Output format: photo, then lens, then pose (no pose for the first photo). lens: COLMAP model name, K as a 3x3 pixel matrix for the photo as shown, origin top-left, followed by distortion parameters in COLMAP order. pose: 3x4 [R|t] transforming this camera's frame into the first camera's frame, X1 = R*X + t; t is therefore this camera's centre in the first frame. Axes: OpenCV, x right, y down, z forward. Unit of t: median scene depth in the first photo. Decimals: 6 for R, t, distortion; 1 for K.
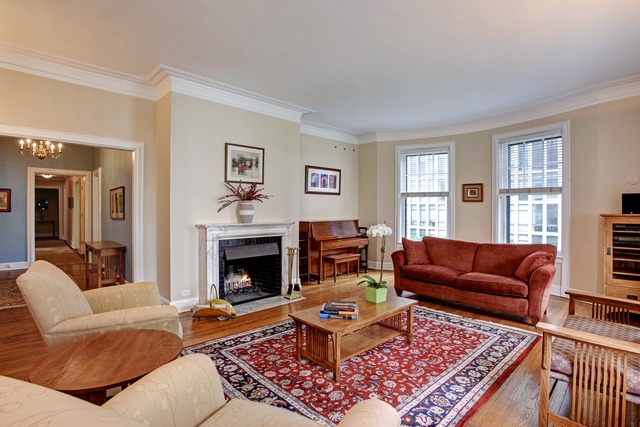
lens RADIAL K [[309.1, 0, 319.5], [0, 309.1, 213.7], [0, 0, 1]] dist [-0.031407, -0.000066]
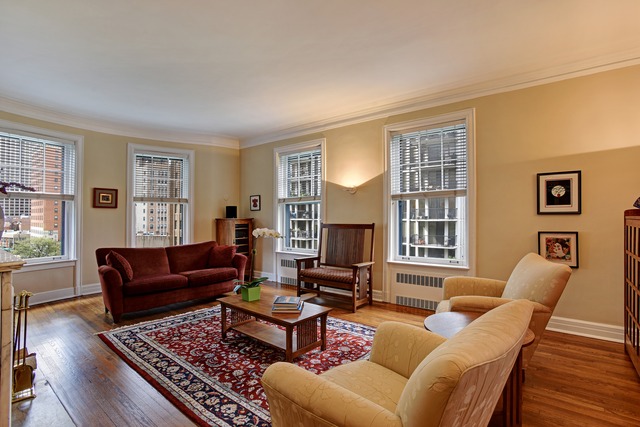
lens RADIAL K [[309.1, 0, 318.7], [0, 309.1, 212.0], [0, 0, 1]] dist [-0.031407, -0.000066]
pose [[-0.076109, 0.000785, 0.997099, -0.707673], [0.014495, 0.999895, 0.000319, -0.024813], [-0.996994, 0.014477, -0.076113, 0.631084]]
